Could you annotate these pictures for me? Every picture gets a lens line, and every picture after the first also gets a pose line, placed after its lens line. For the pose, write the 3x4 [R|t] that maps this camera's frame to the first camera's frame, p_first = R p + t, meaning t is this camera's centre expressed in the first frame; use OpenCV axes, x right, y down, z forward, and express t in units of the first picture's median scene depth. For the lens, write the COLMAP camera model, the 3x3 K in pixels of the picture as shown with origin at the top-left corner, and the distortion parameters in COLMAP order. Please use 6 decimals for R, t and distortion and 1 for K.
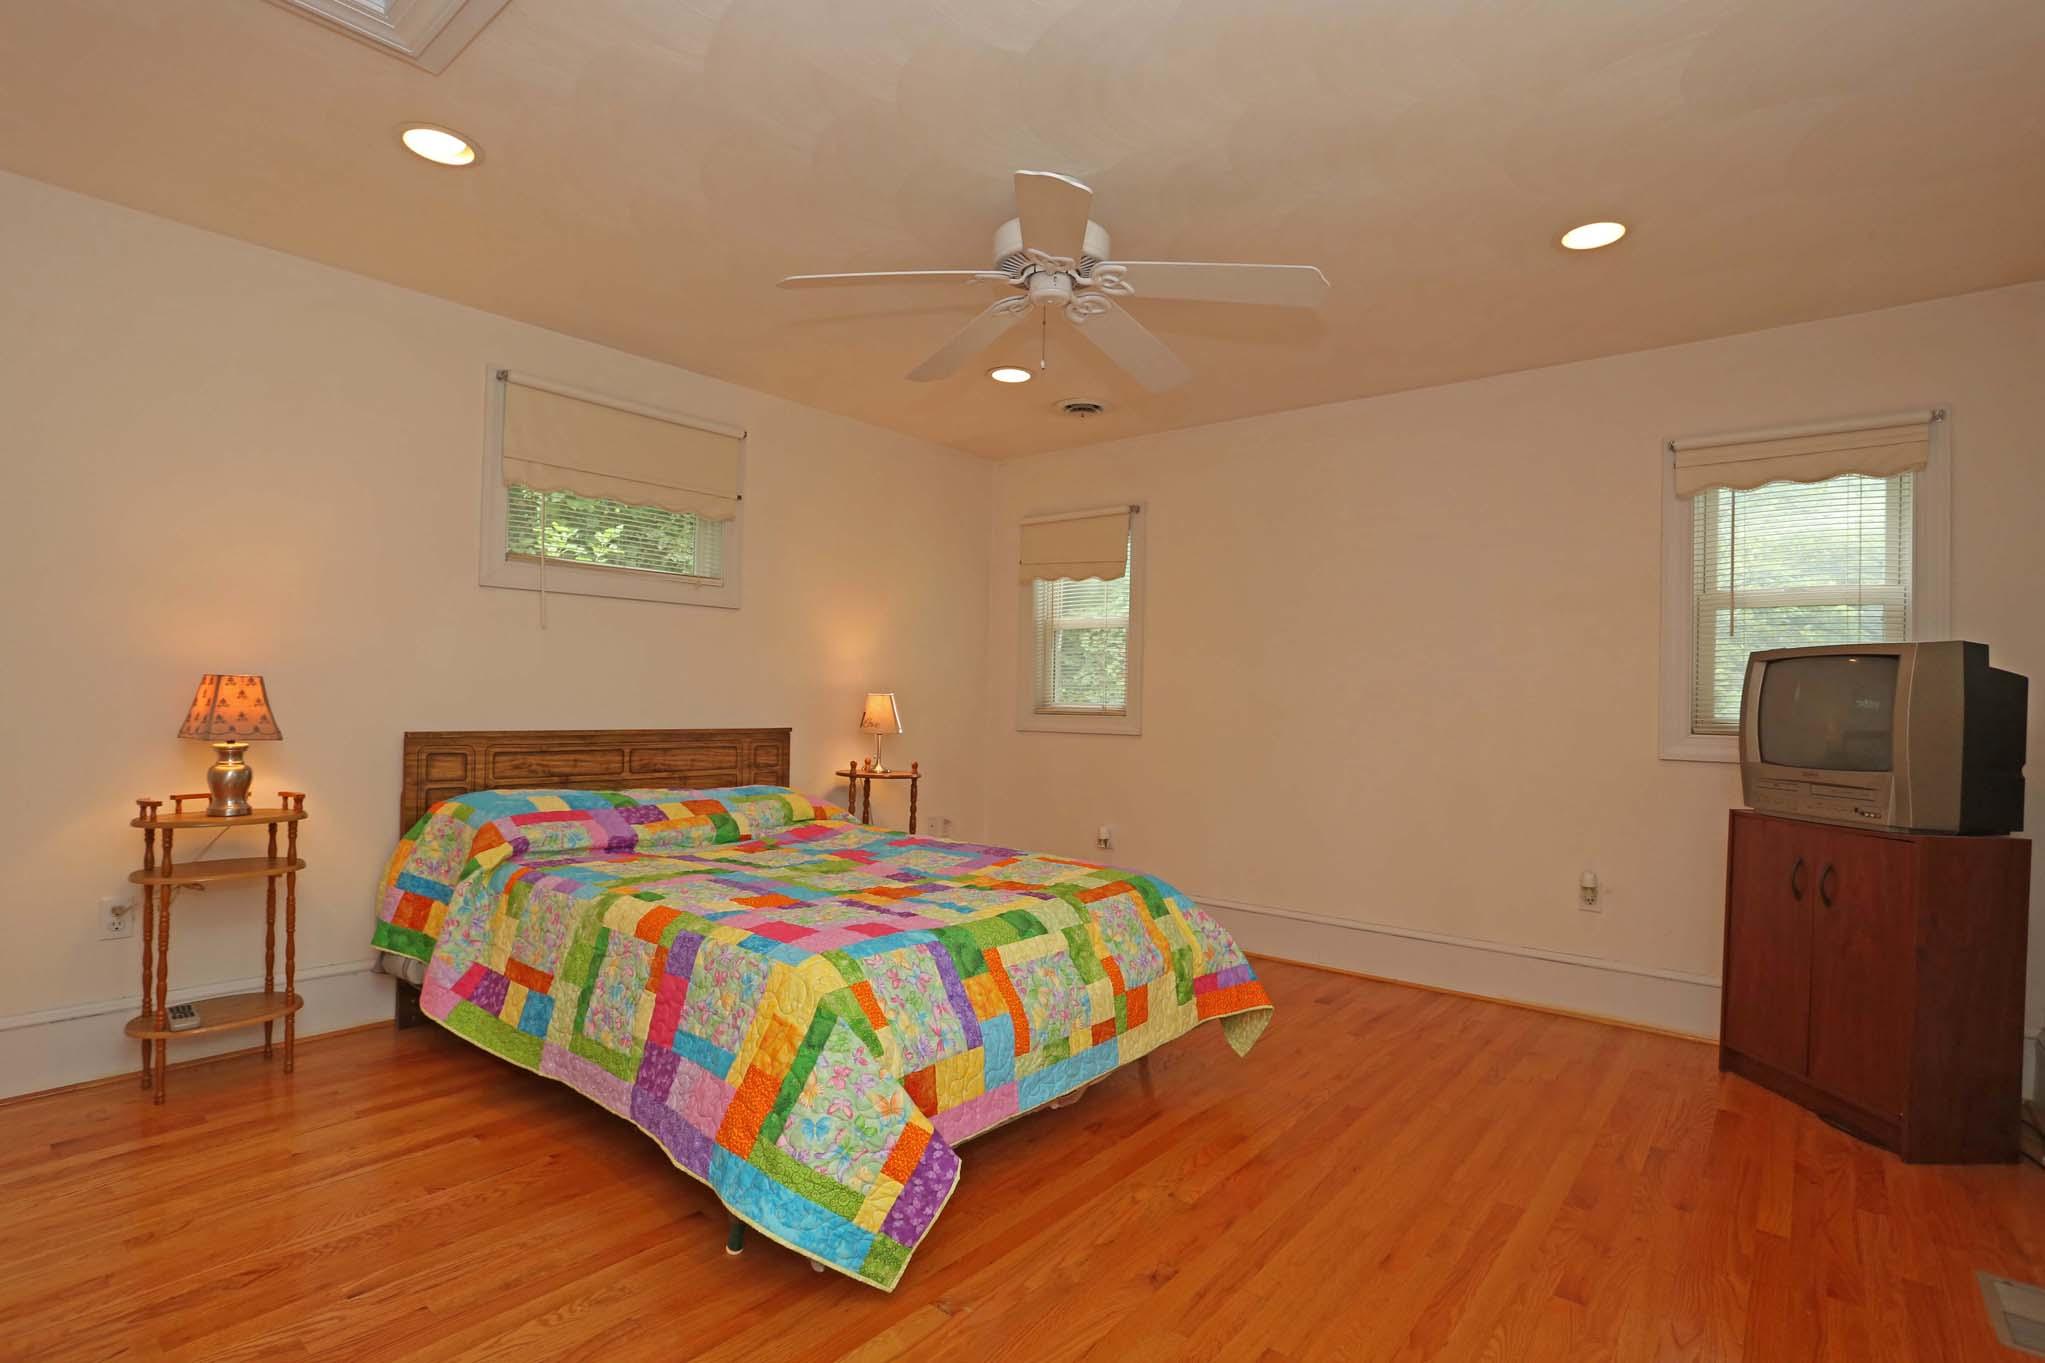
lens RADIAL K [[1000.0, 0, 1016.1], [0, 1000.0, 681.3], [0, 0, 1]] dist [-0.057119, 0.016000]
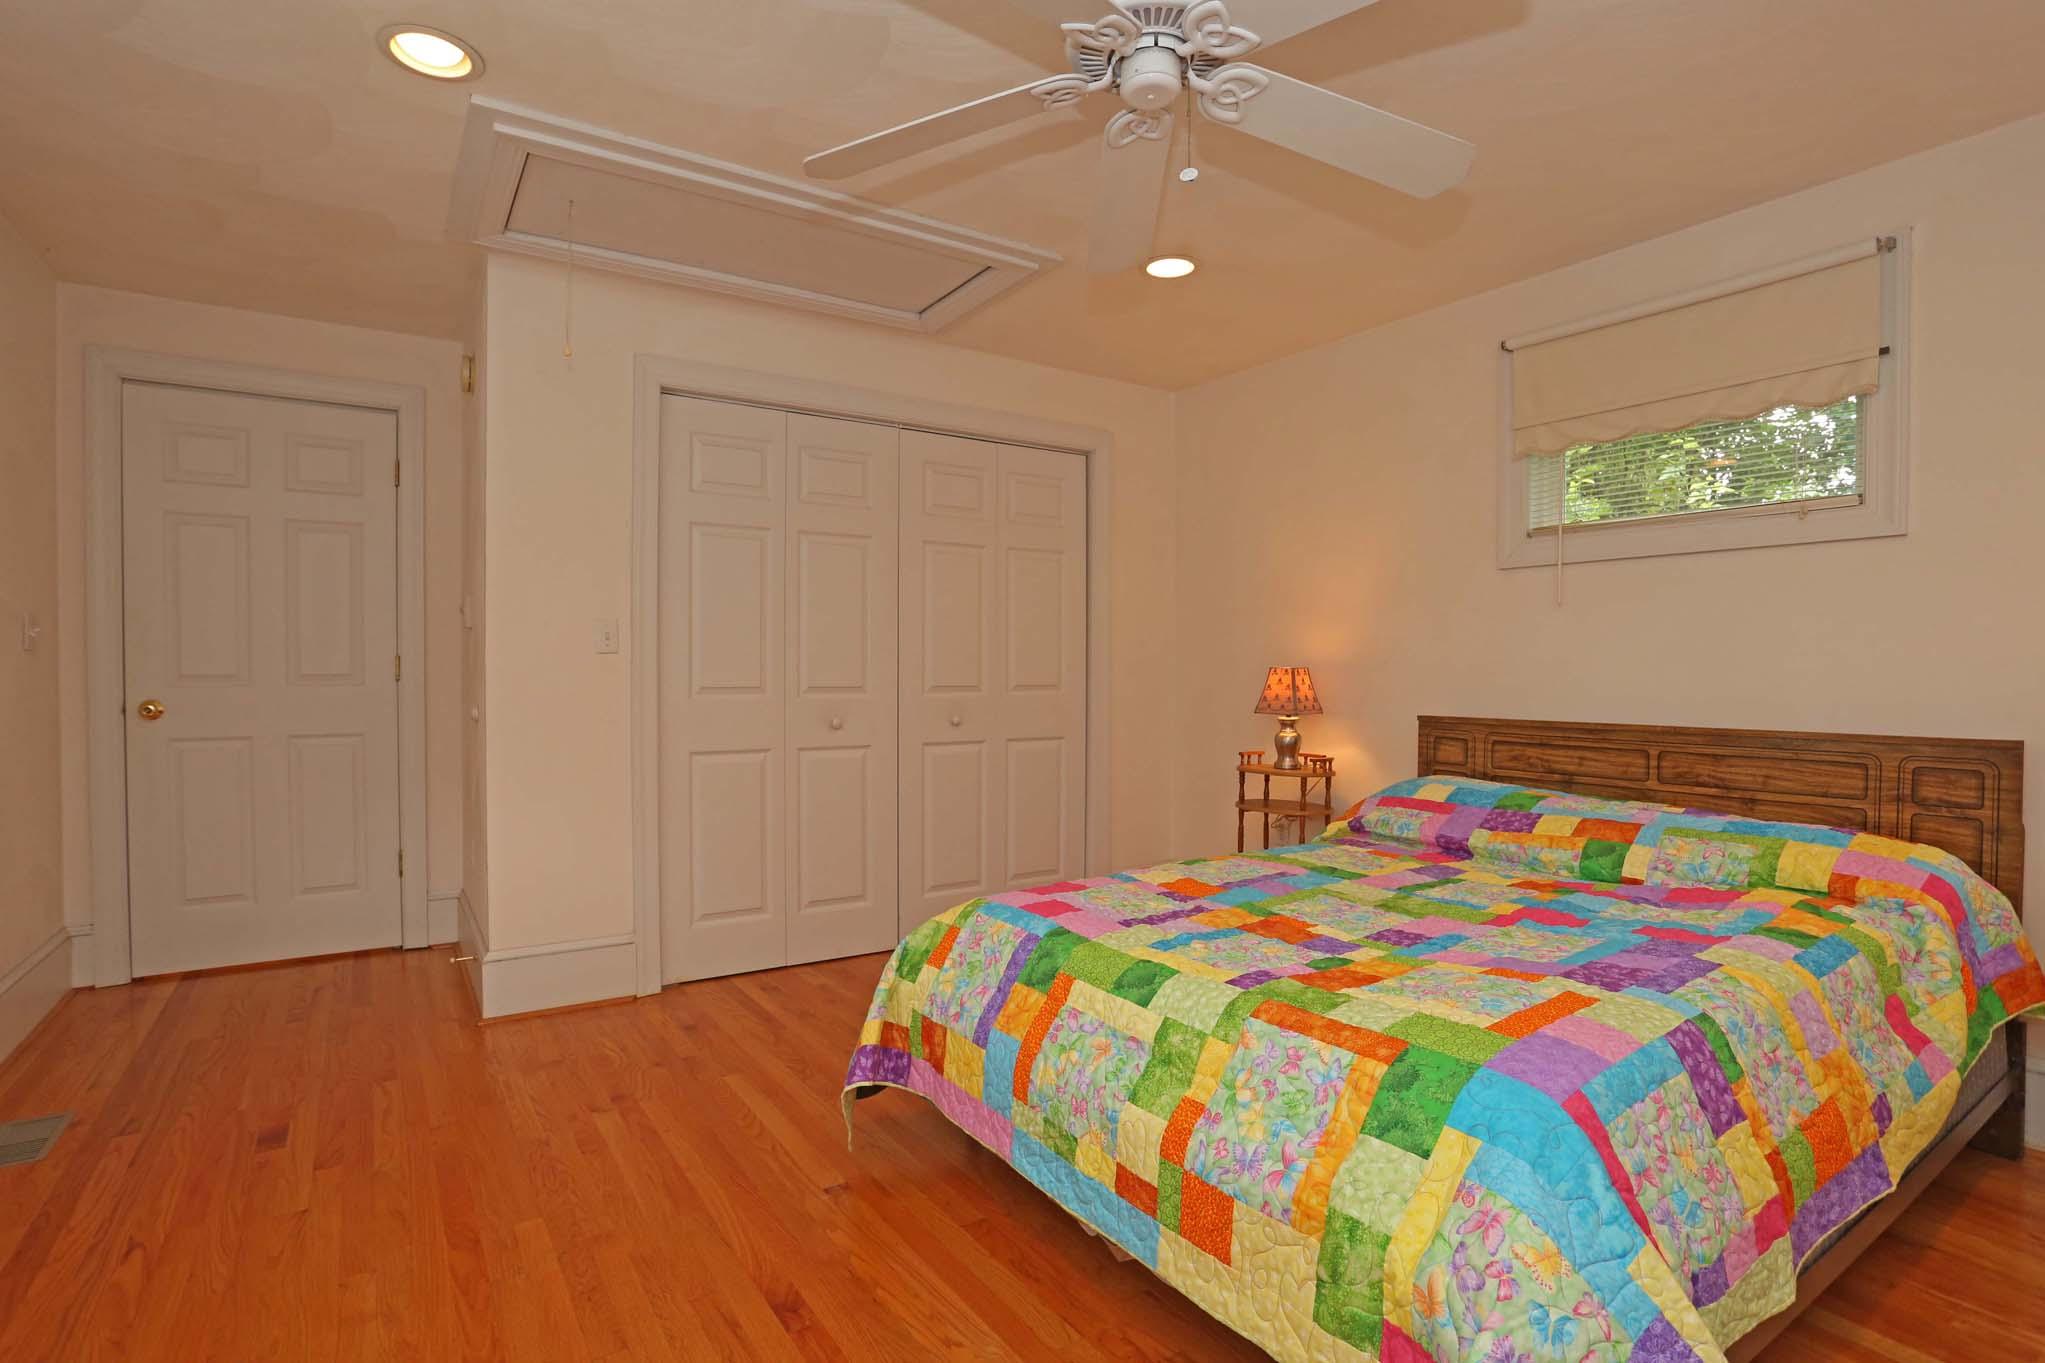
lens RADIAL K [[1000.0, 0, 1016.5], [0, 1000.0, 684.5], [0, 0, 1]] dist [-0.057119, 0.016000]
pose [[-0.286685, -0.010954, -0.957962, 0.649956], [0.004364, 0.999909, -0.012740, 0.033143], [0.958015, -0.007833, -0.286611, 1.004372]]
